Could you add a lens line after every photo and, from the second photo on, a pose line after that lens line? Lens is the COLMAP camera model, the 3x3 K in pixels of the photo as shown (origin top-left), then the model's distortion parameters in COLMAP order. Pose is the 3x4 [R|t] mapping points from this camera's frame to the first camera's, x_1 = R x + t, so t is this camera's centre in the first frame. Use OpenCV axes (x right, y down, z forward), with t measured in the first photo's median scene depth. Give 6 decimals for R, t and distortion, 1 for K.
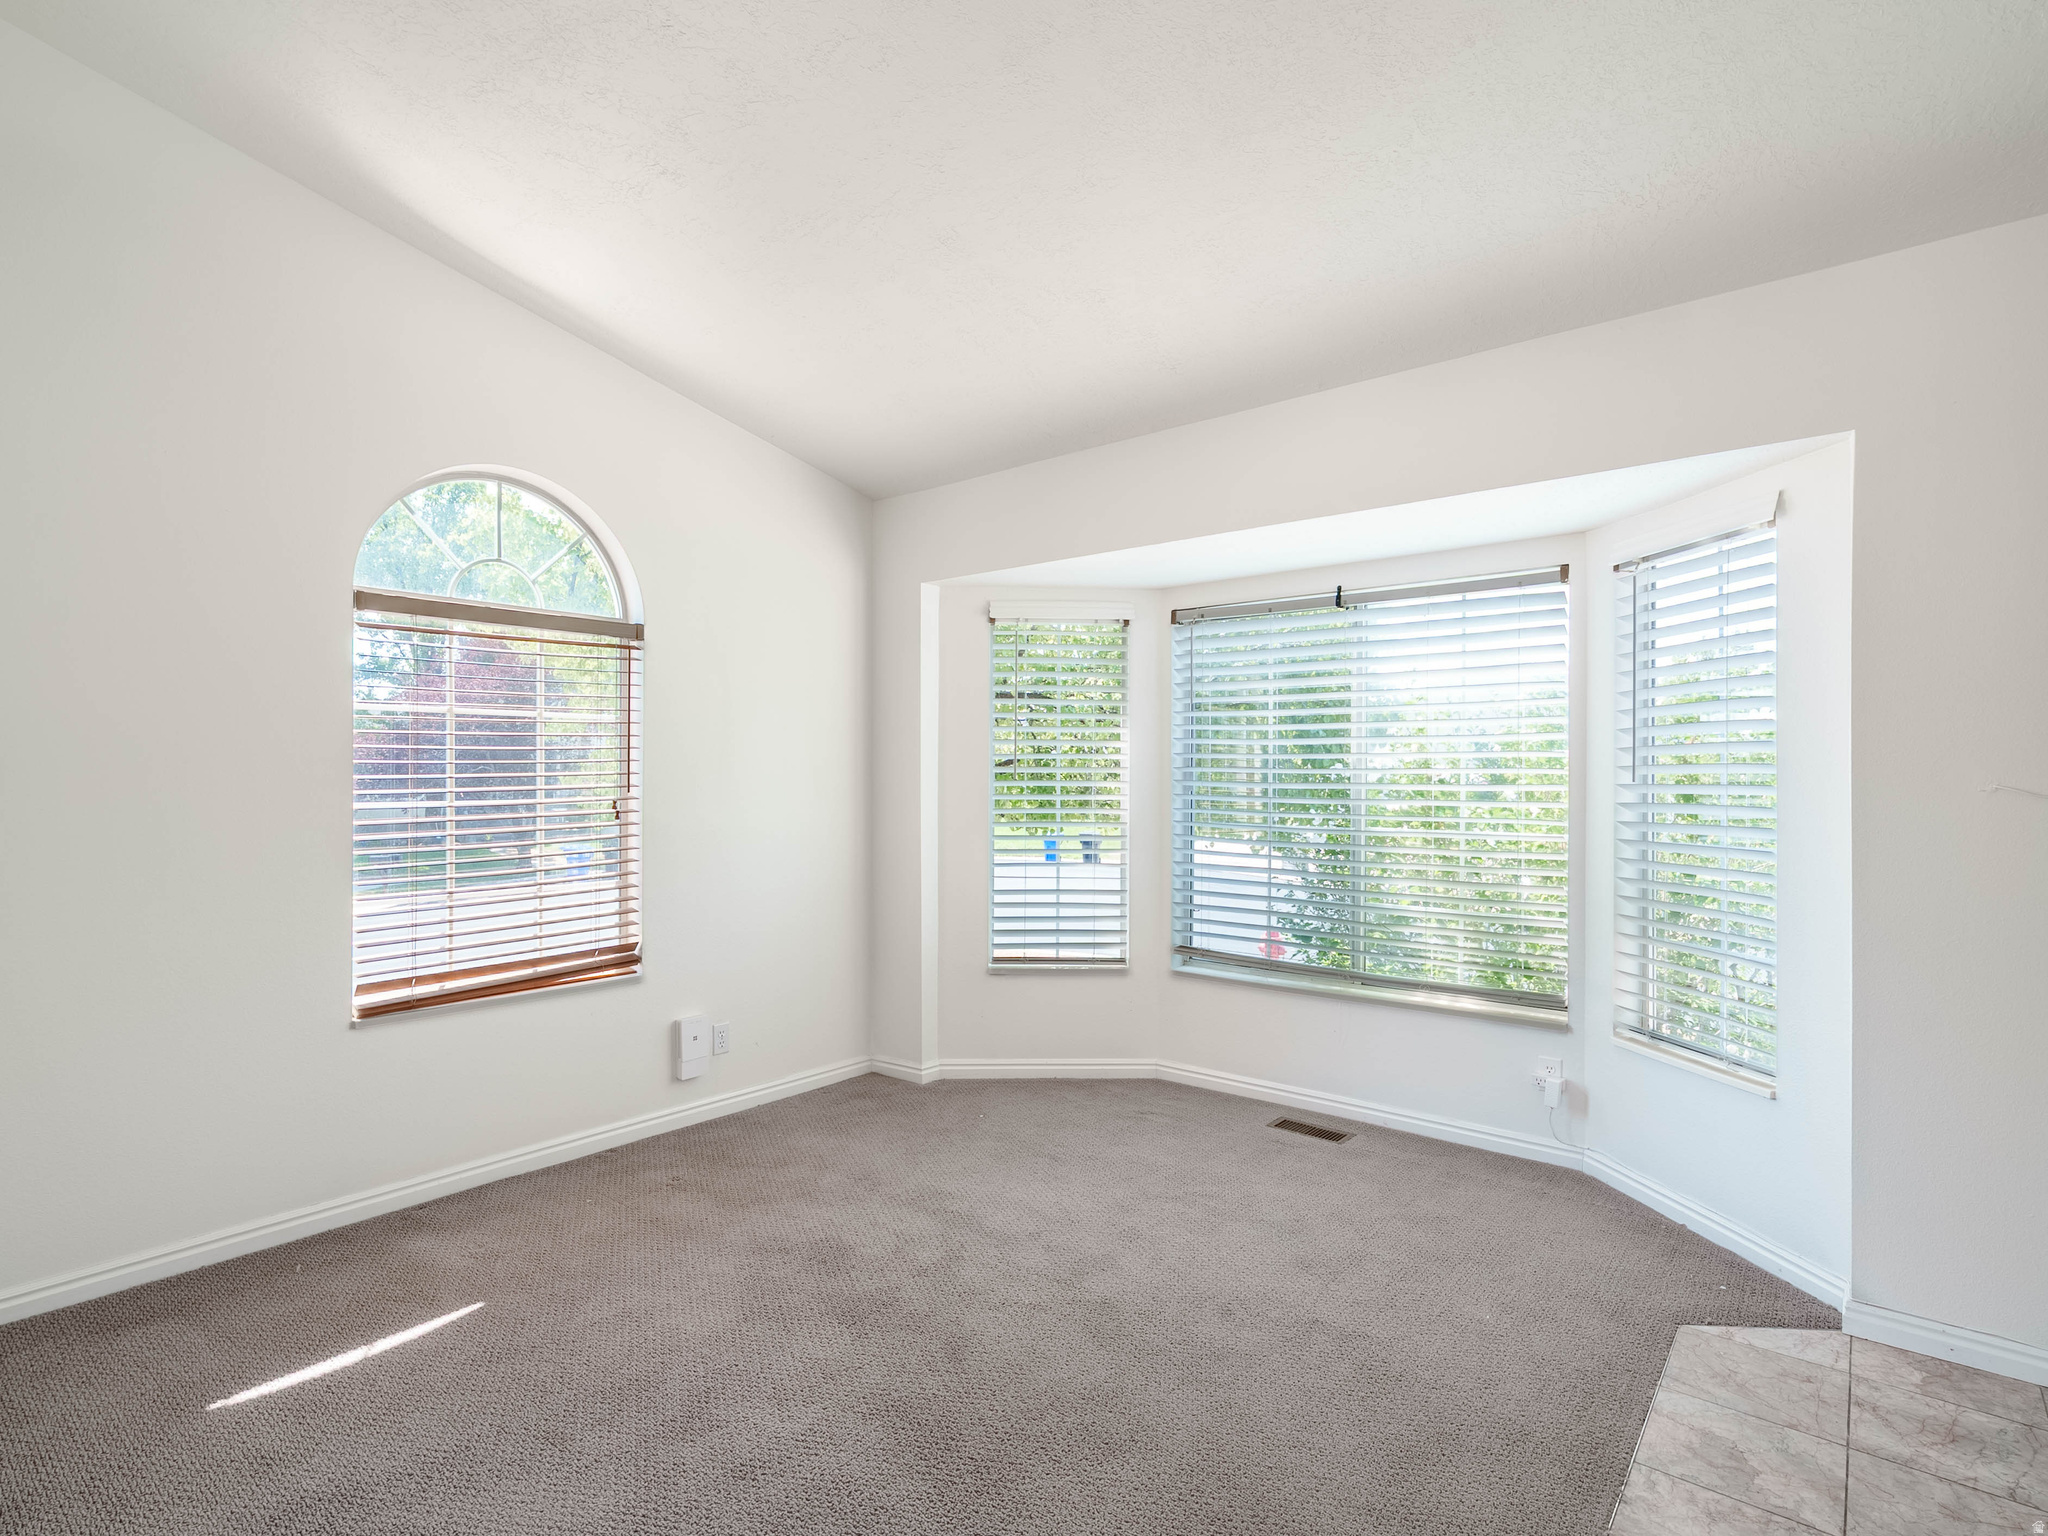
lens RADIAL K [[1051.3, 0, 1033.8], [0, 1051.3, 773.9], [0, 0, 1]] dist [-0.005725, 0.003941]
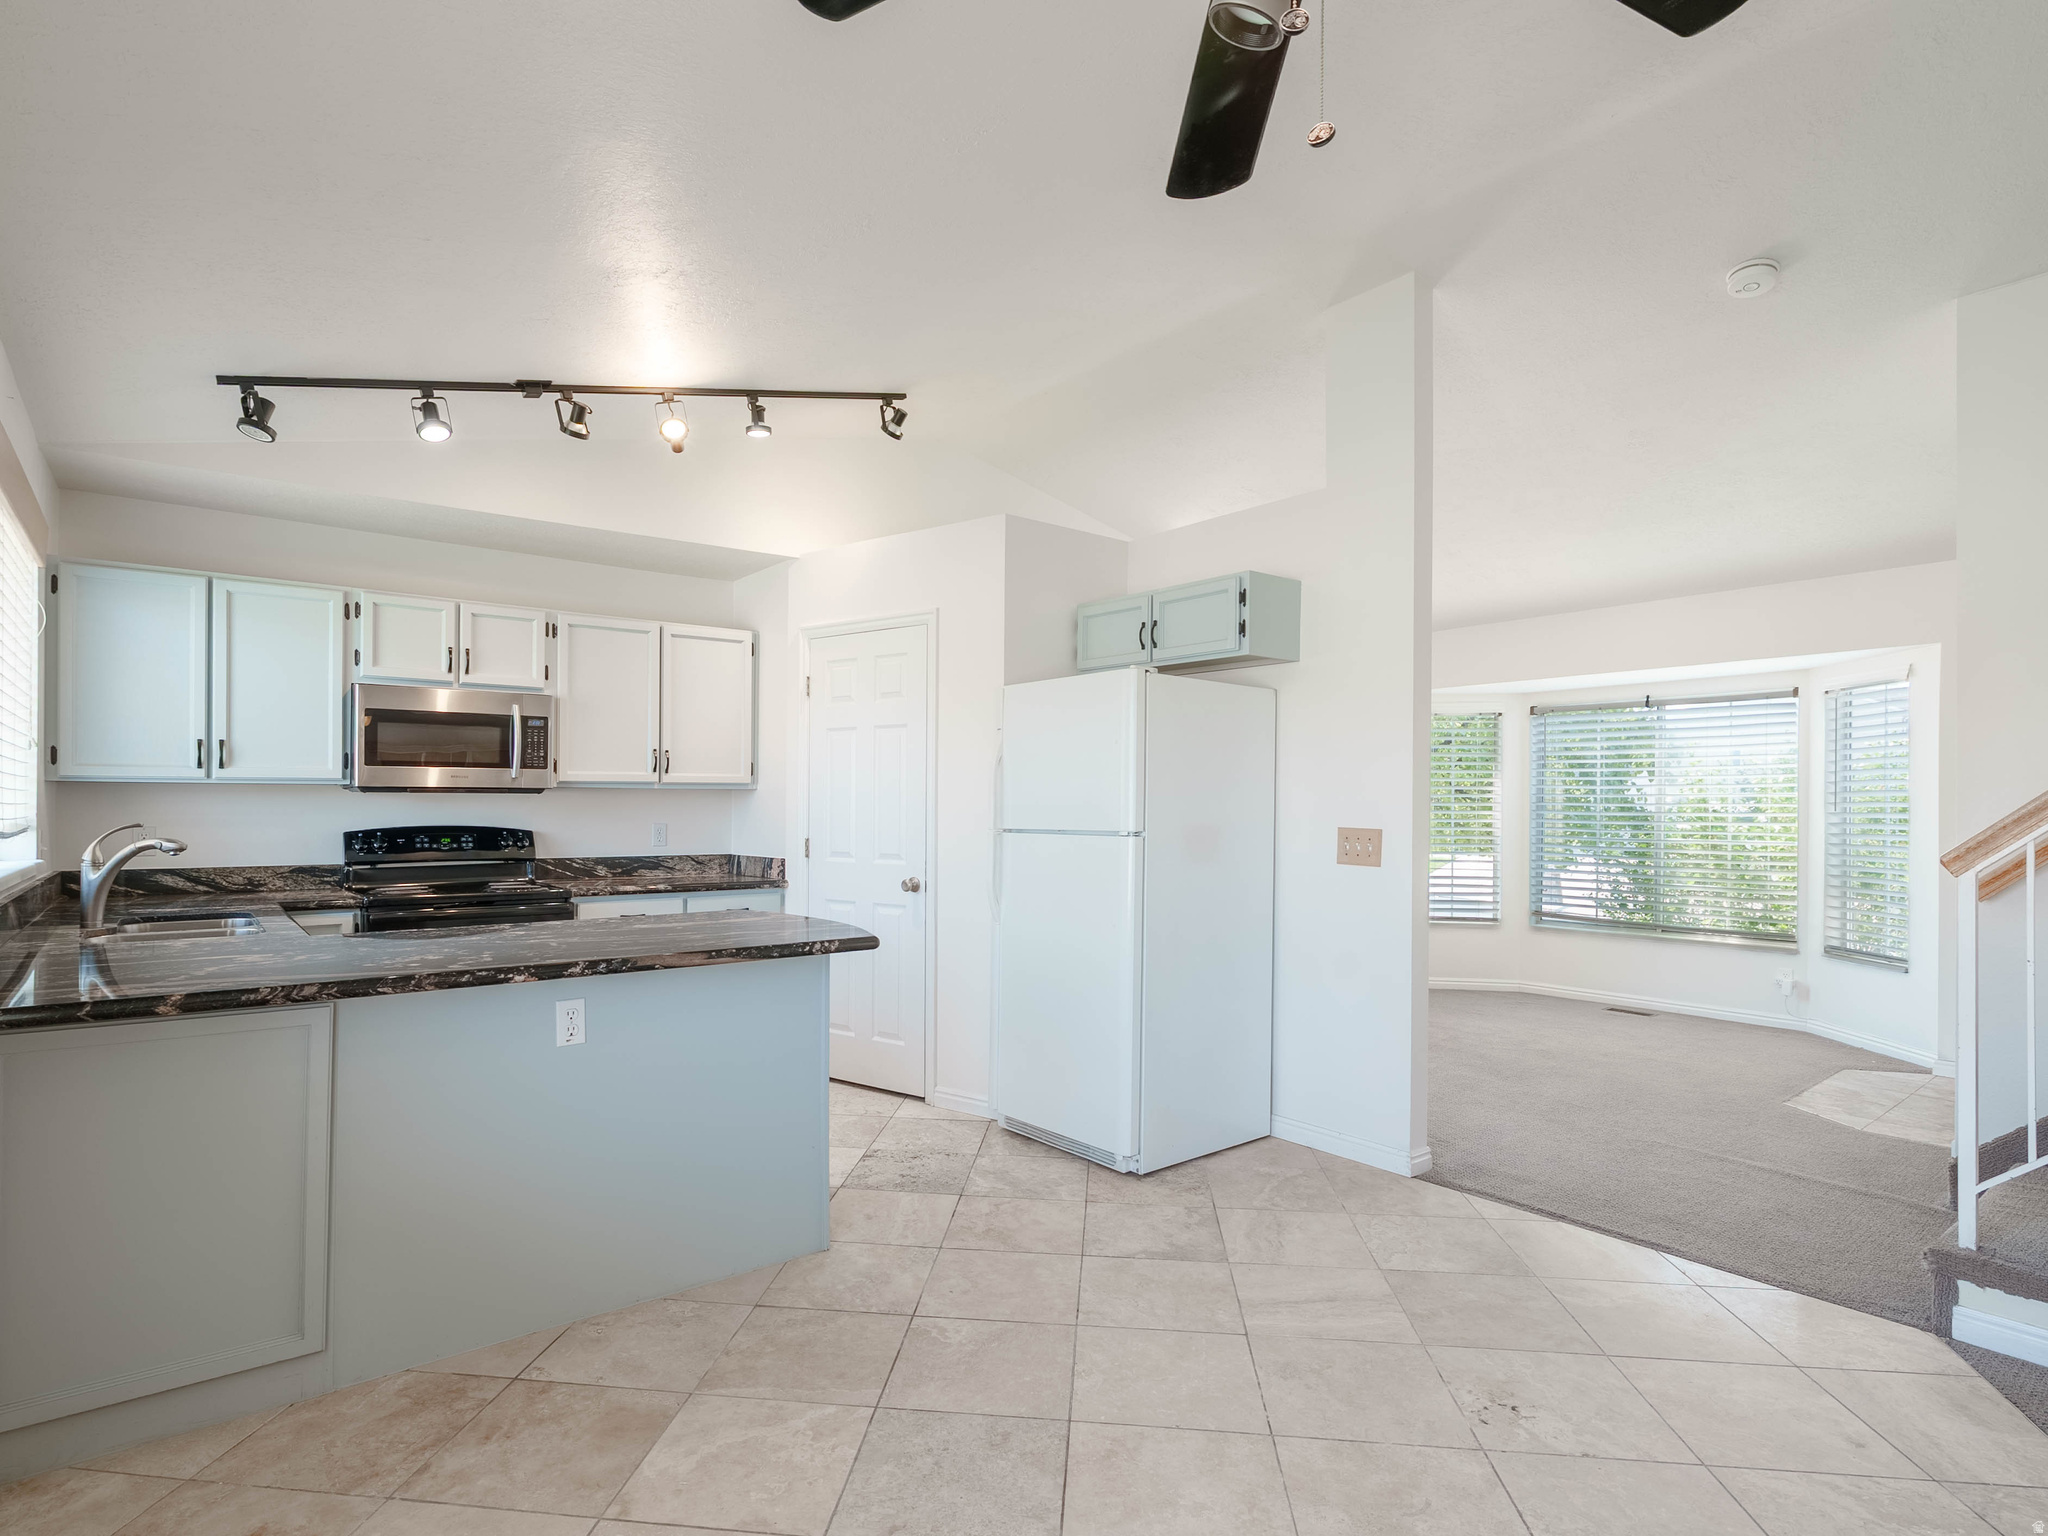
lens RADIAL K [[1051.3, 0, 996.2], [0, 1051.3, 810.1], [0, 0, 1]] dist [-0.005725, 0.003941]
pose [[0.975551, 0.000475, -0.219772, -0.388873], [0.000858, 0.999982, 0.005969, -0.005142], [0.219771, -0.006012, 0.975533, -0.948203]]
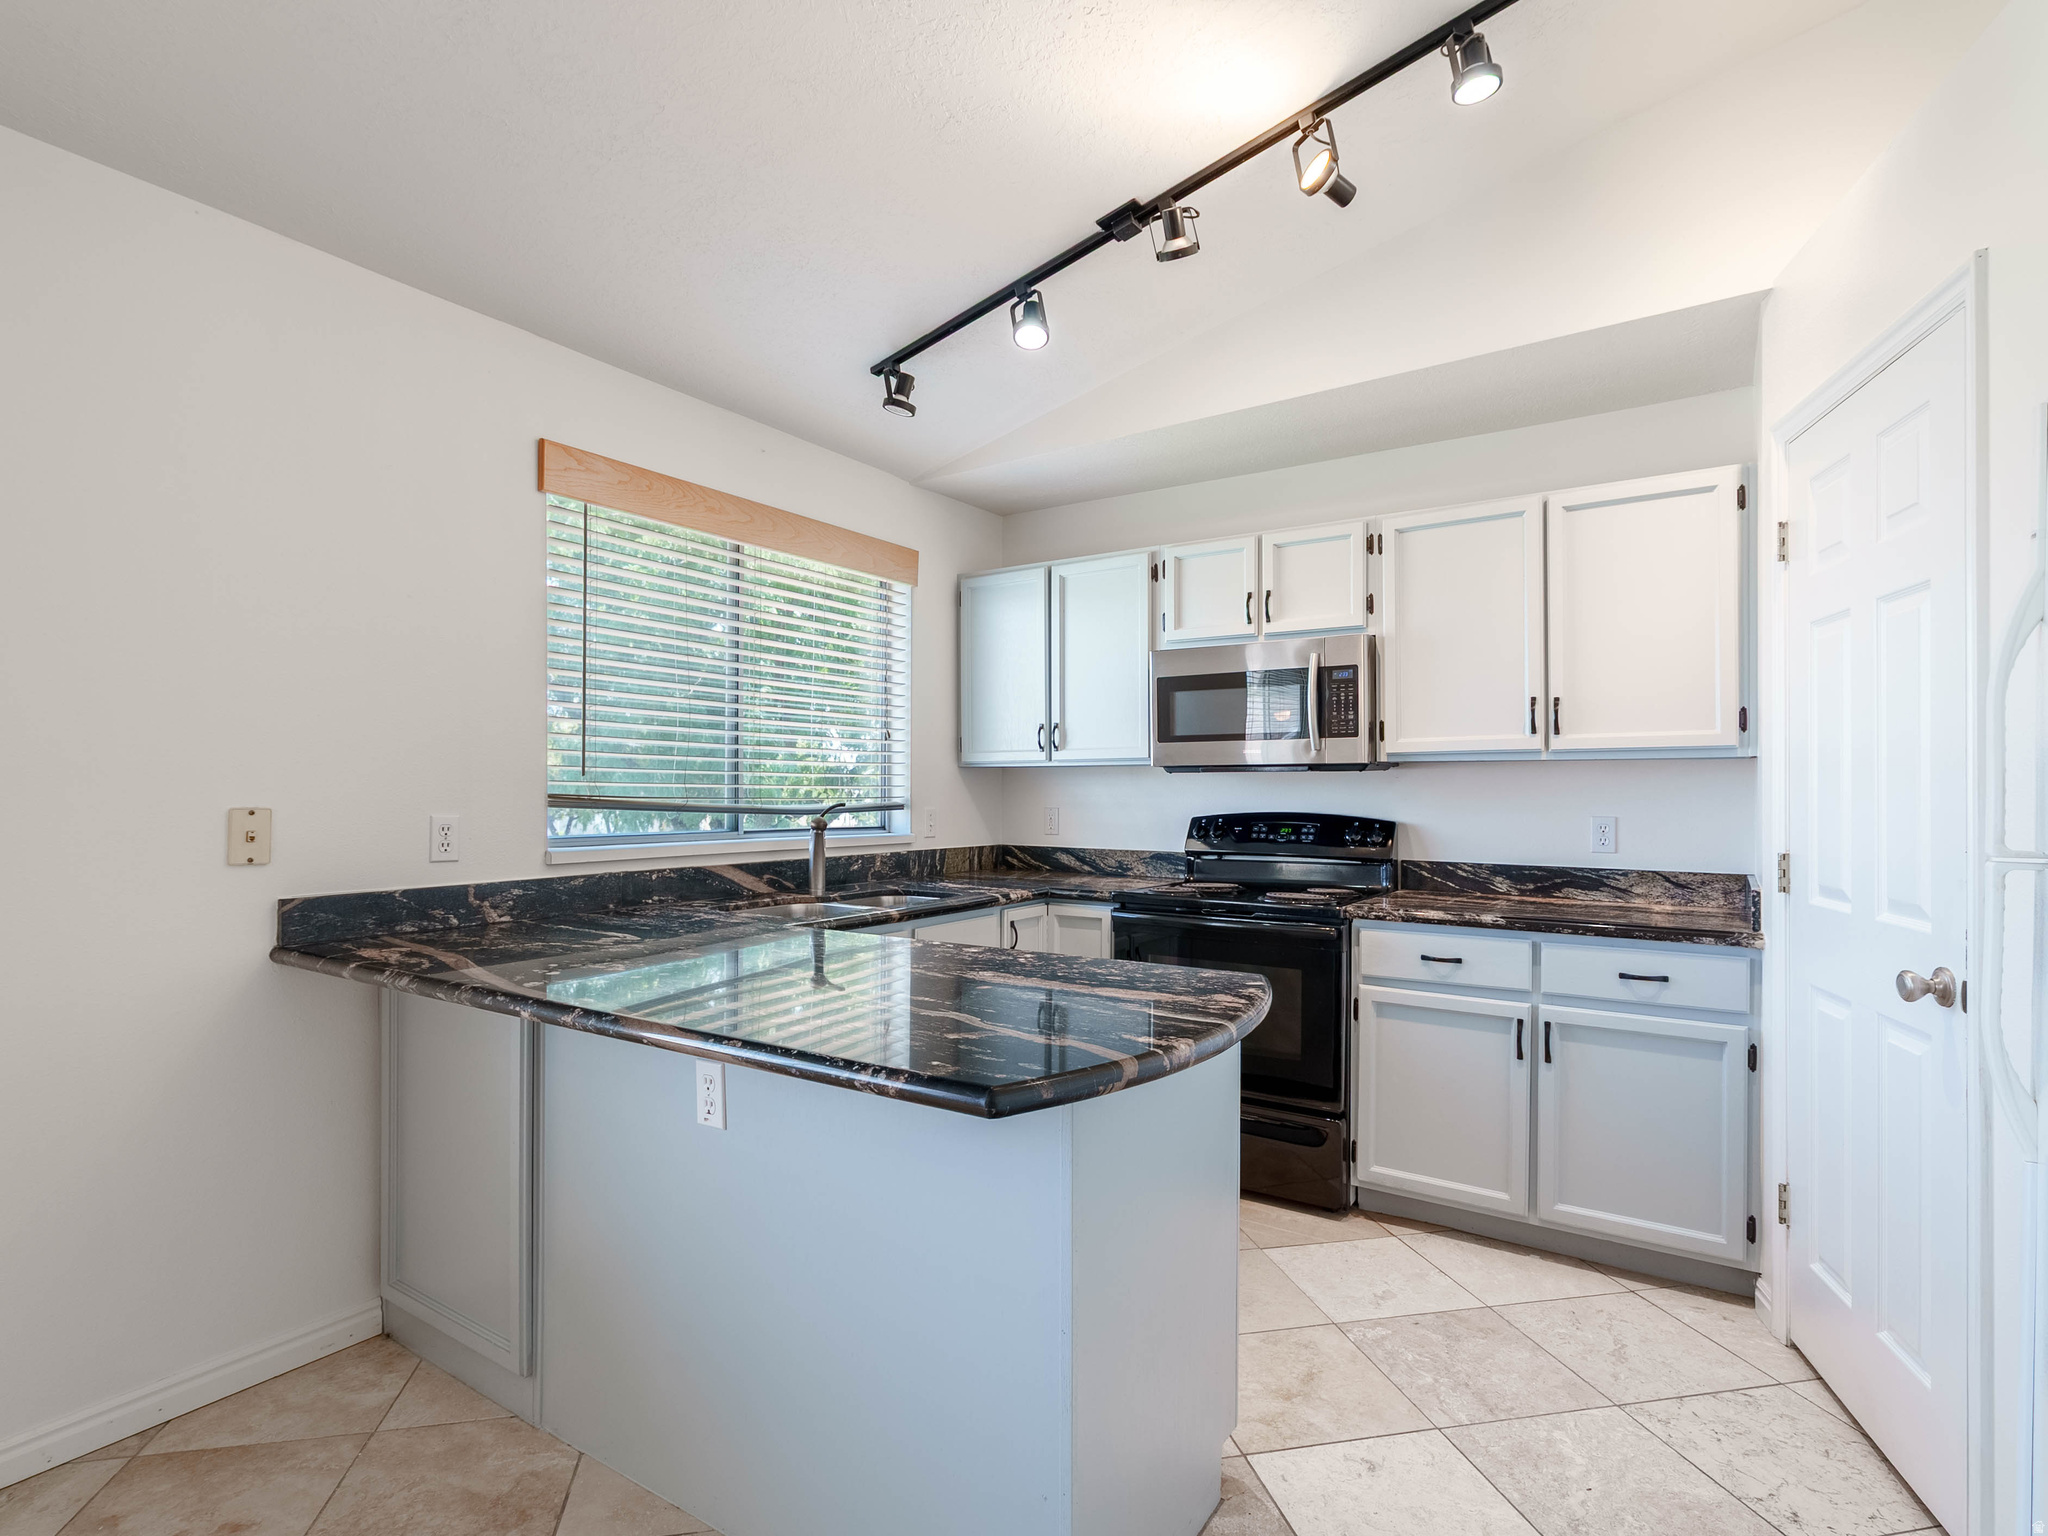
lens RADIAL K [[1051.3, 0, 1019.3], [0, 1051.3, 778.0], [0, 0, 1]] dist [-0.005725, 0.003941]
pose [[0.098628, -0.013376, -0.995034, -0.316033], [0.001252, 0.999911, -0.013318, 0.000082], [0.995124, 0.000068, 0.098636, -0.228401]]
